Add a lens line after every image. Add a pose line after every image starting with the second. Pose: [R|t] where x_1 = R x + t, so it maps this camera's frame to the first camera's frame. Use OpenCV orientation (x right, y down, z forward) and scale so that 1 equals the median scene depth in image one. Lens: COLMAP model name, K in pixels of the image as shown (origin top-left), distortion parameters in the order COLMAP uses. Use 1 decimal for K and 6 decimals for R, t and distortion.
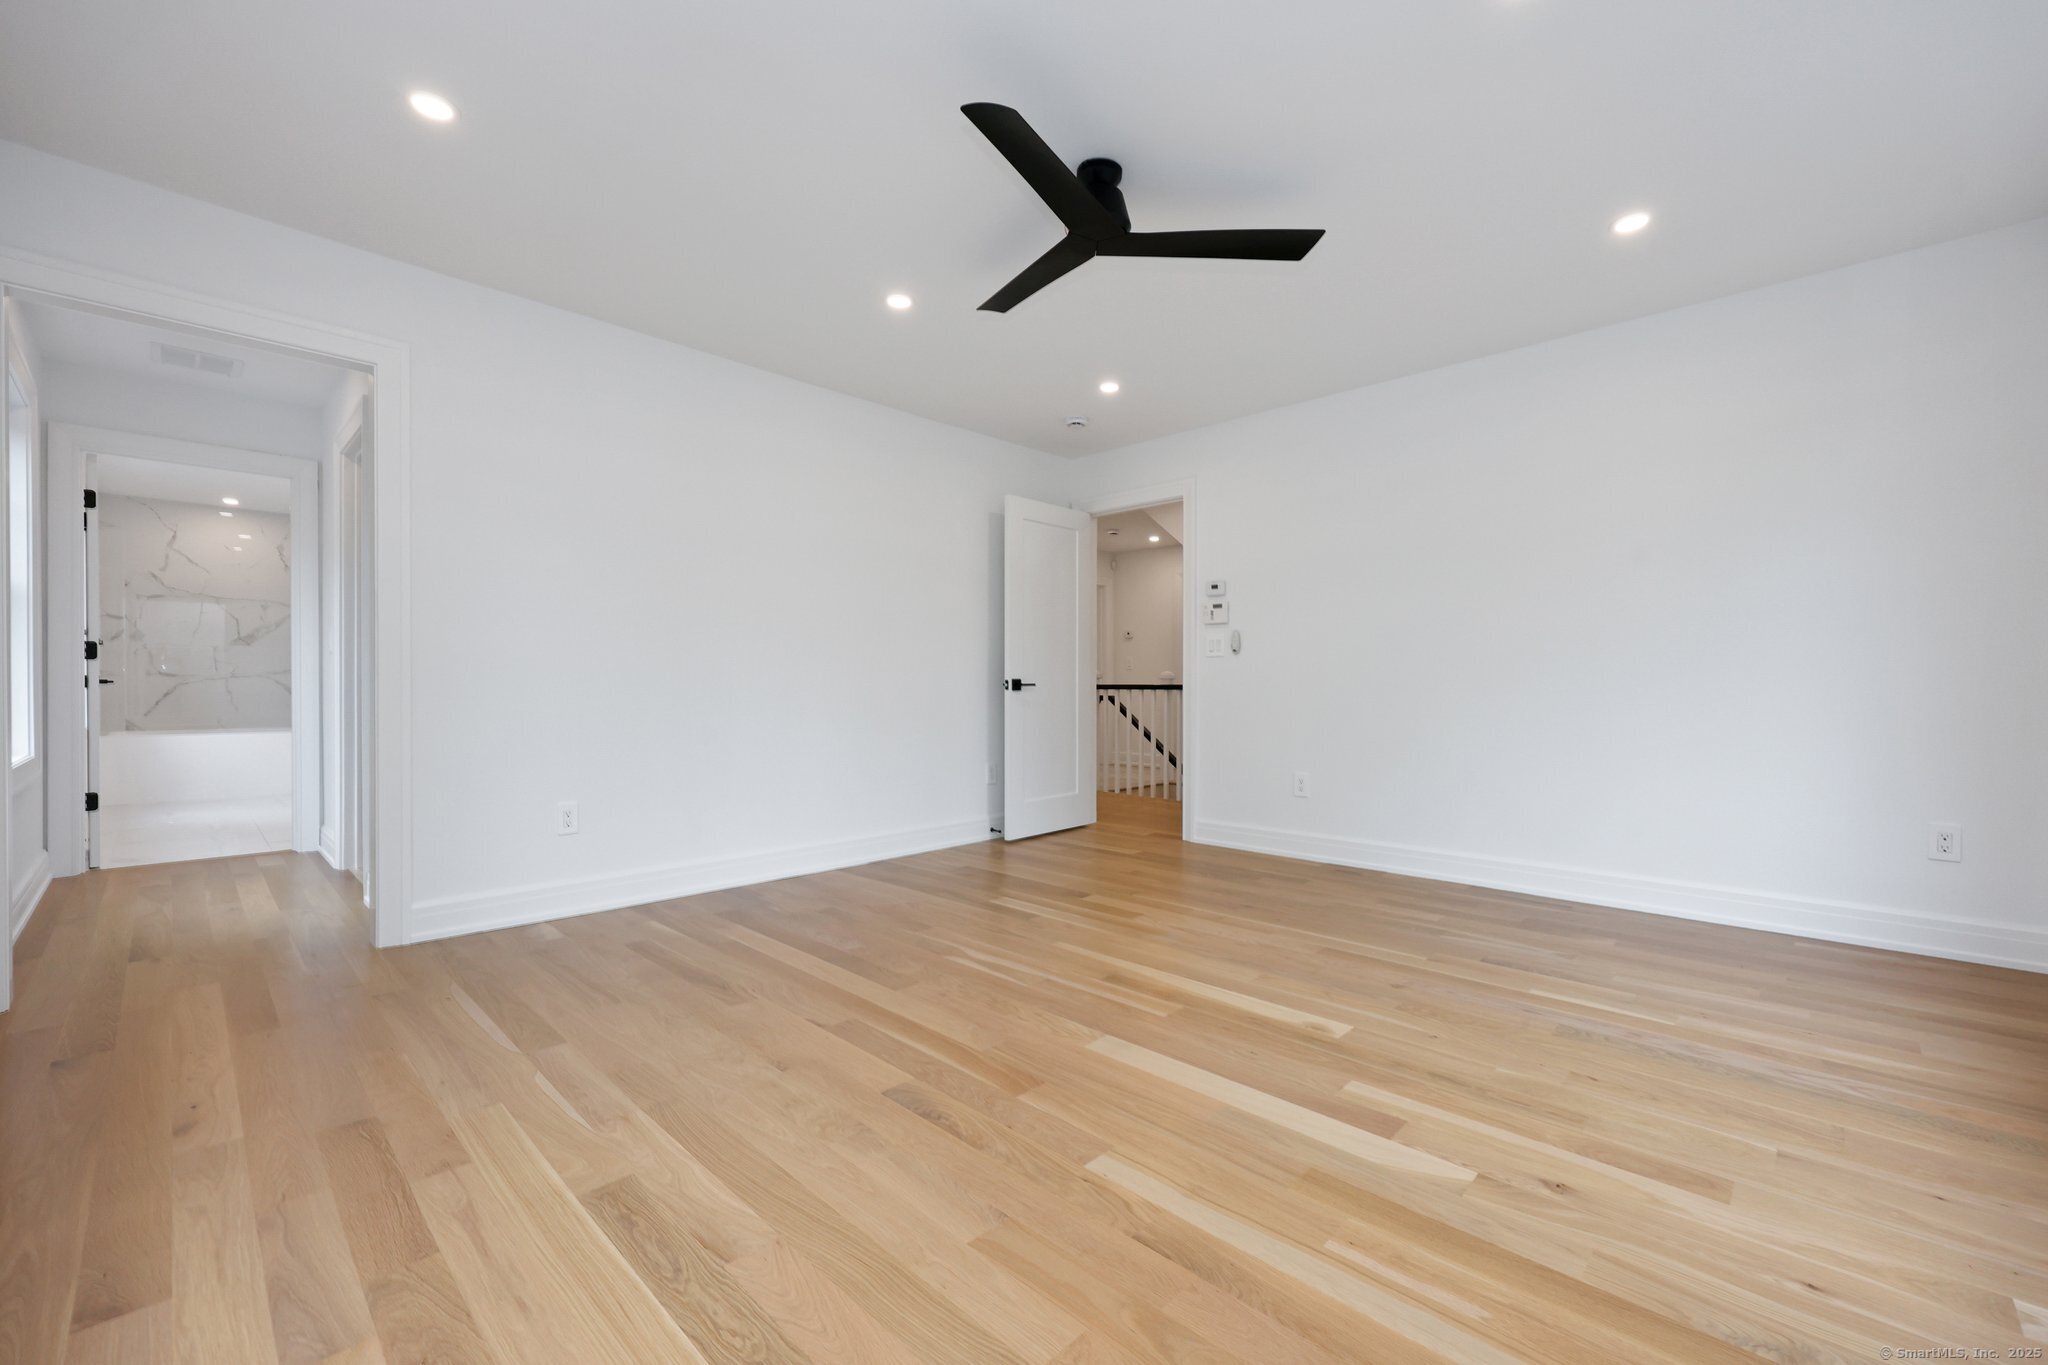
lens RADIAL K [[821.7, 0, 1056.6], [0, 821.7, 679.5], [0, 0, 1]] dist [0.000803, -0.000222]
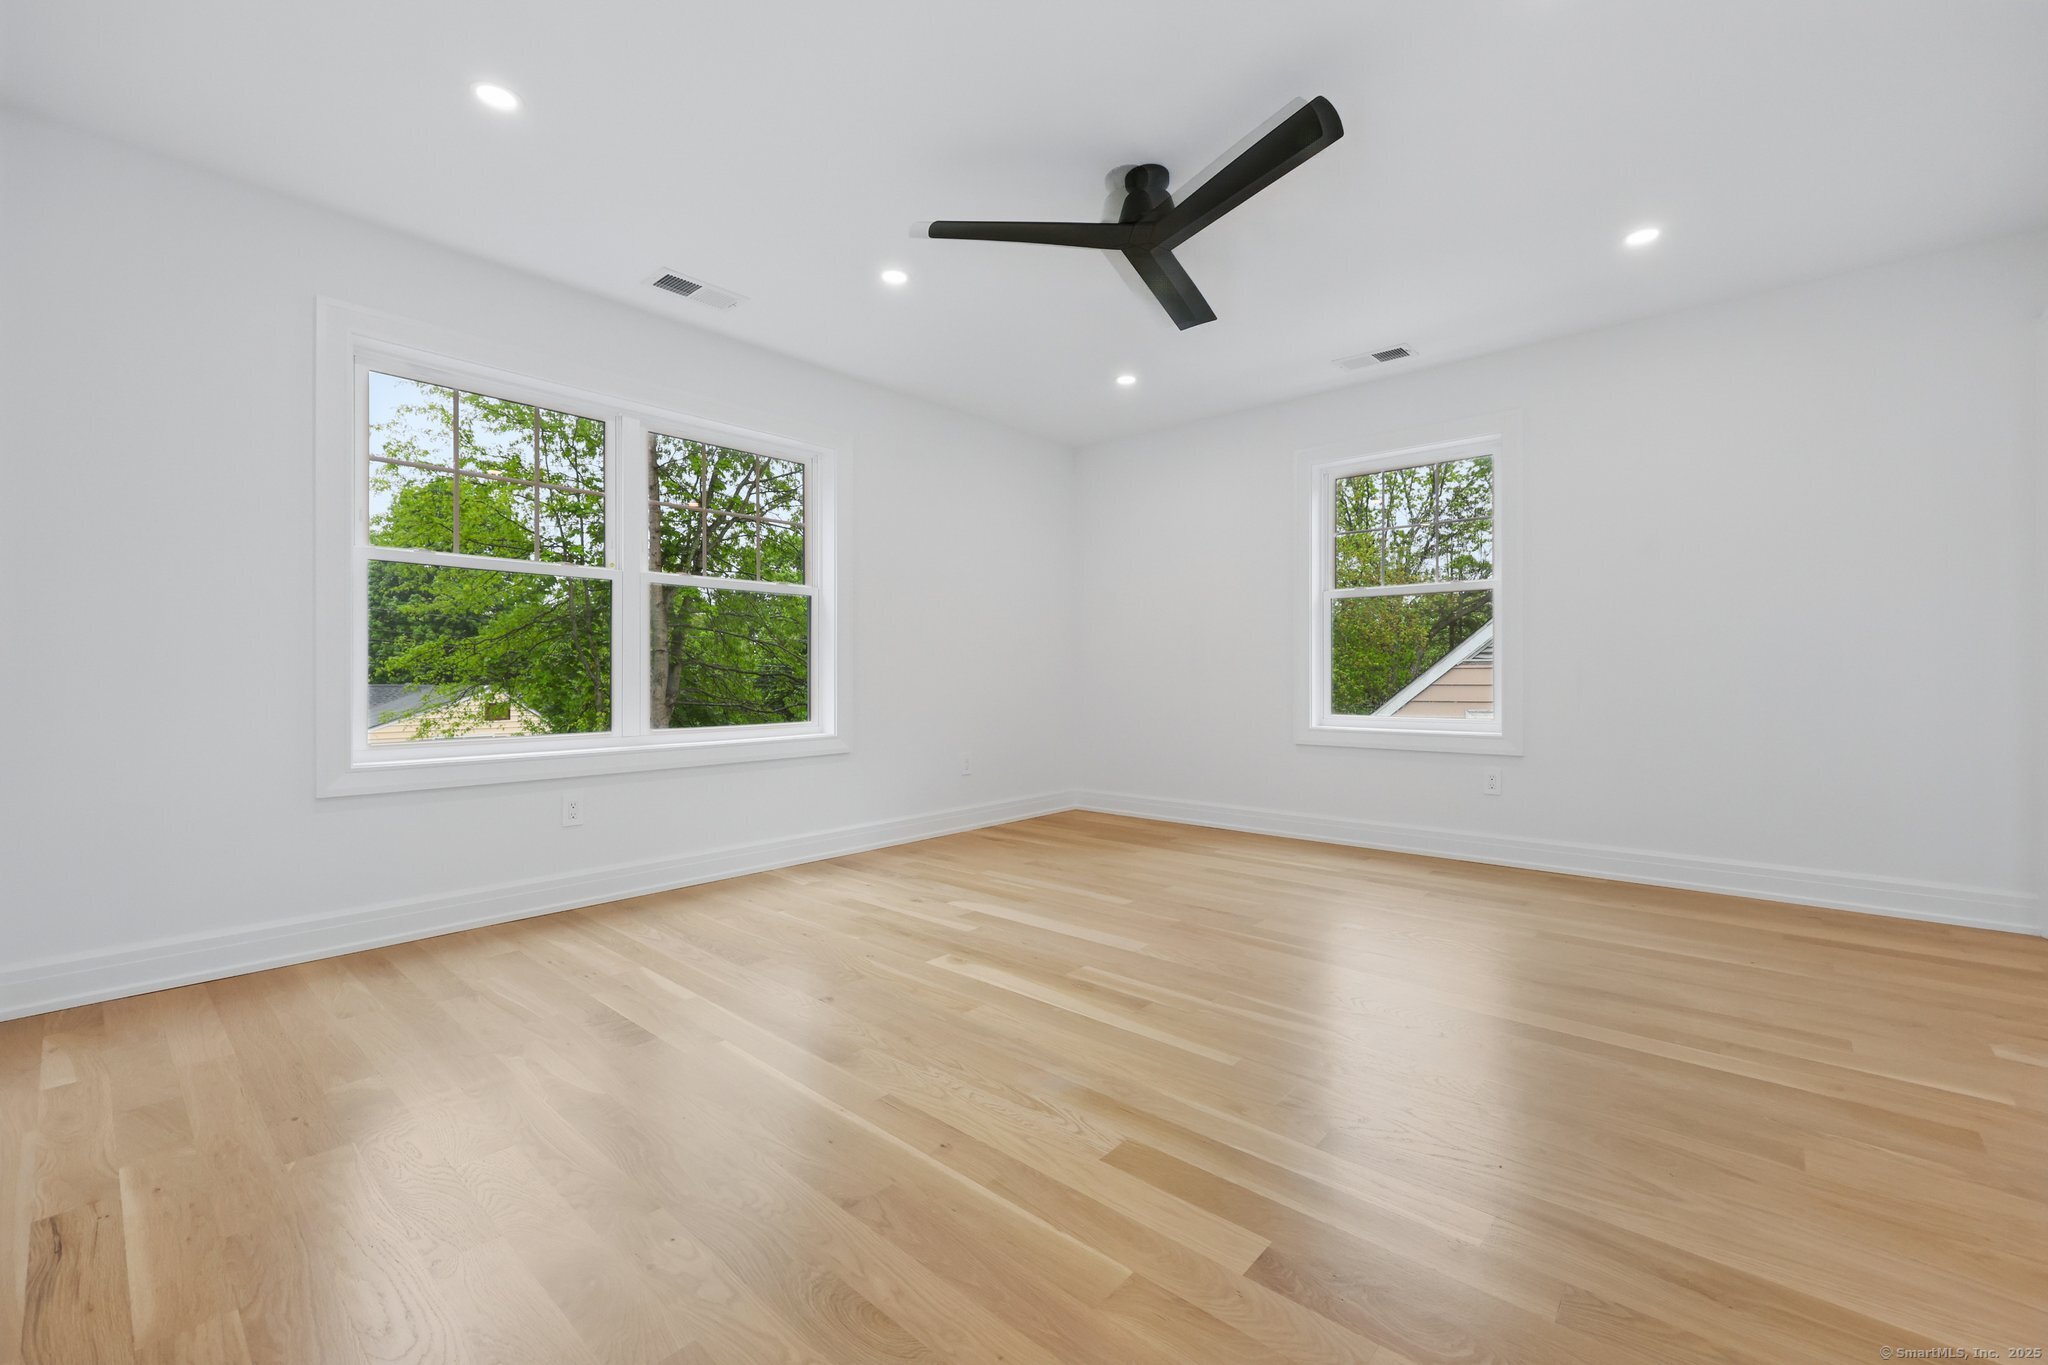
lens RADIAL K [[829.6, 0, 1030.9], [0, 829.6, 677.0], [0, 0, 1]] dist [0.000089, 0.000102]
pose [[-0.999895, 0.001359, -0.014406, 0.210845], [0.001415, 0.999992, -0.003851, 0.018865], [0.014401, -0.003871, -0.999889, 2.030001]]
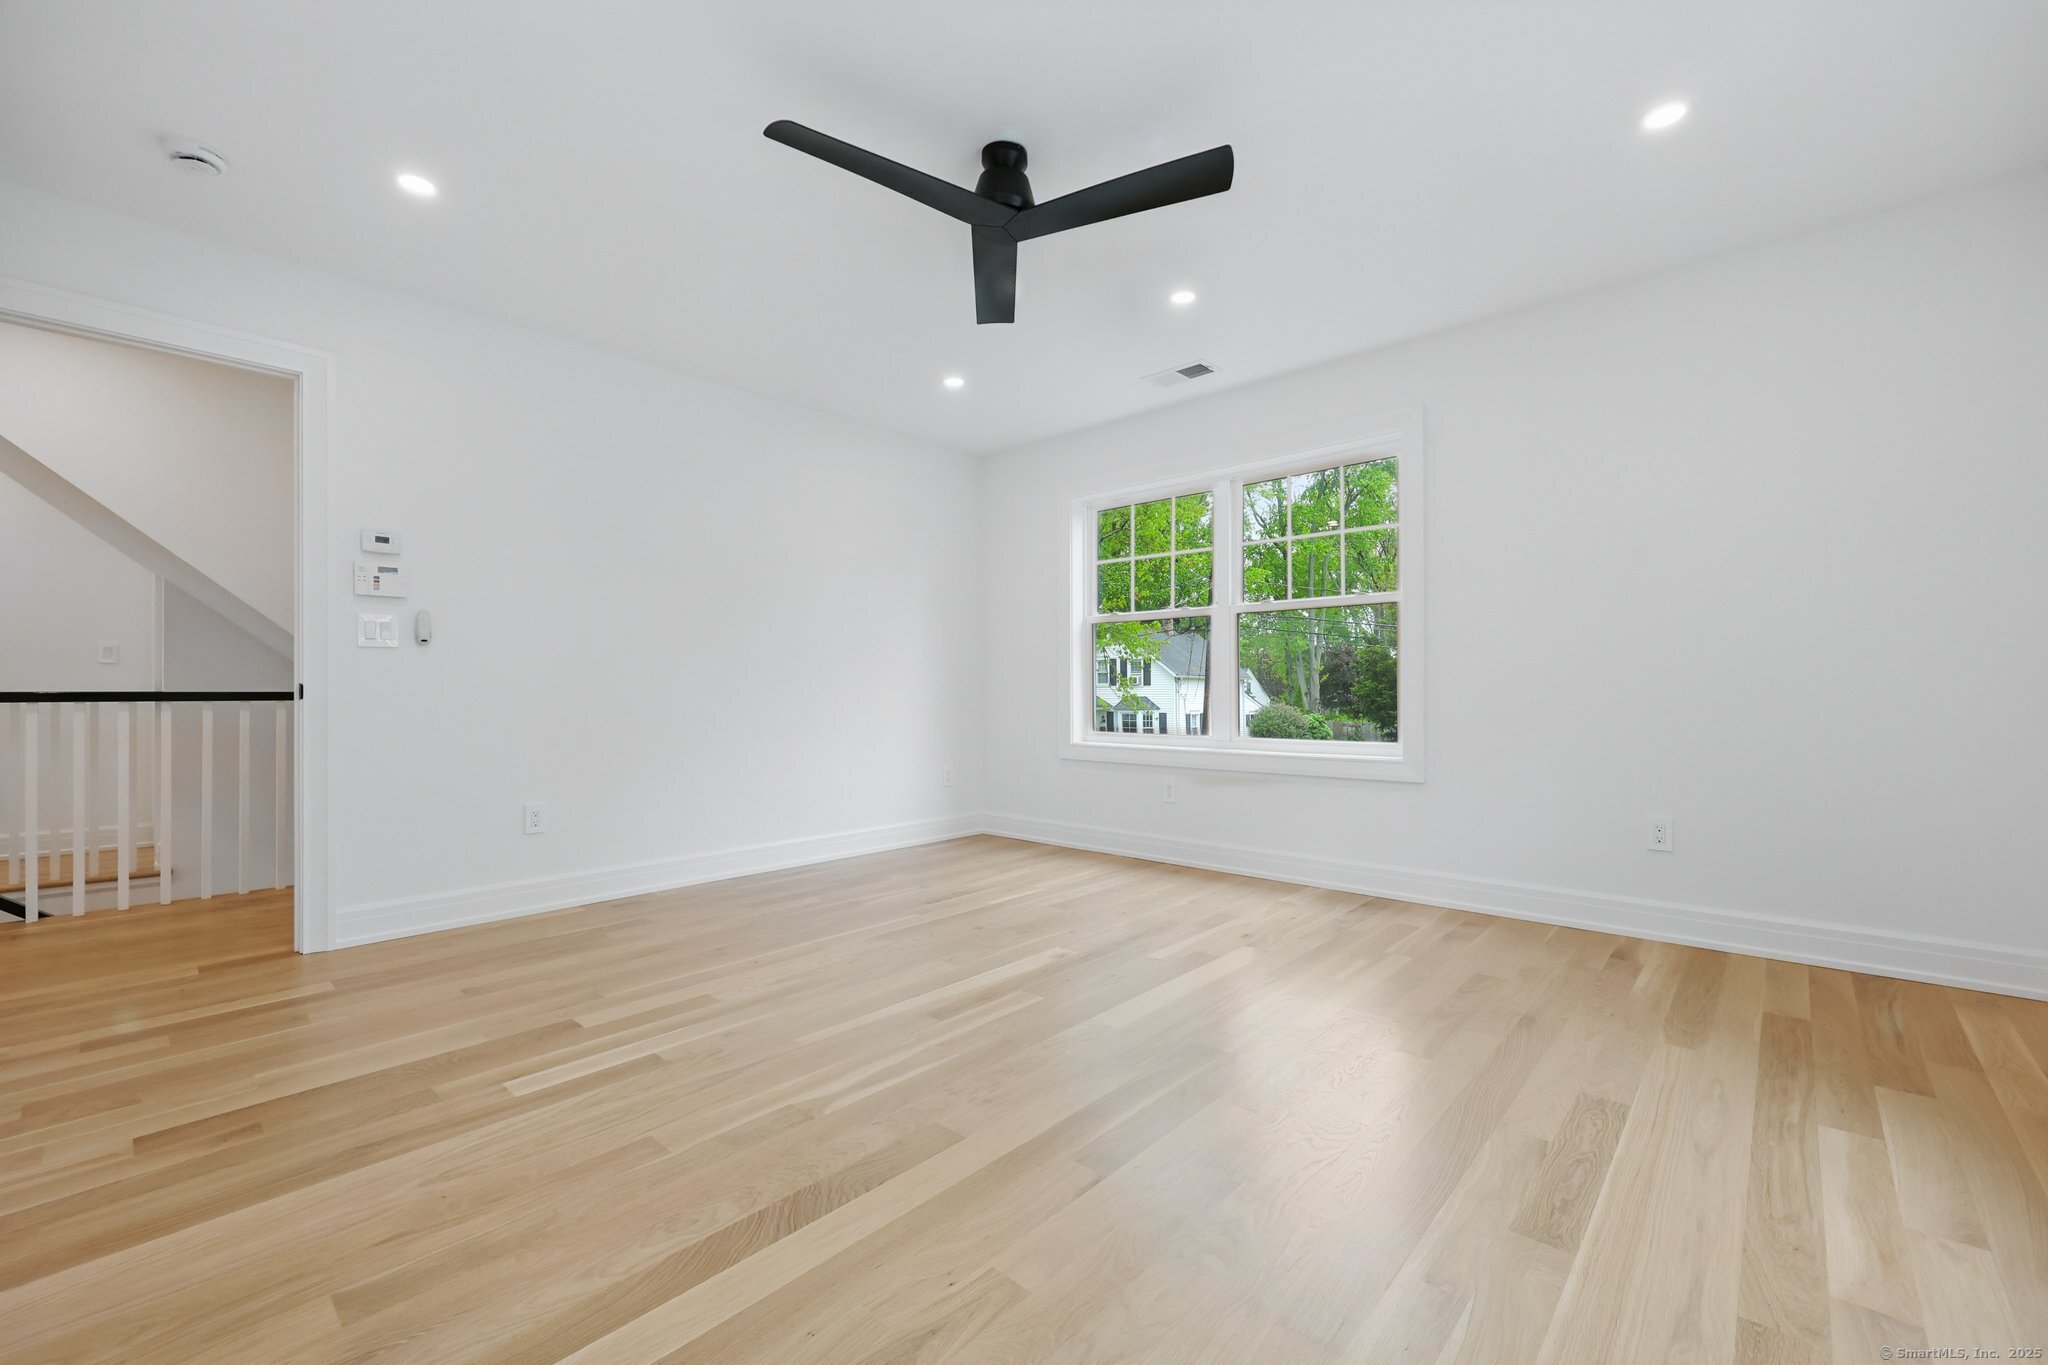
lens RADIAL K [[829.6, 0, 1030.9], [0, 829.6, 677.0], [0, 0, 1]] dist [0.000089, 0.000102]
pose [[-0.005468, 0.016603, 0.999847, -0.911703], [-0.002788, 0.999858, -0.016619, 0.008916], [-0.999981, -0.002878, -0.005421, 0.975156]]
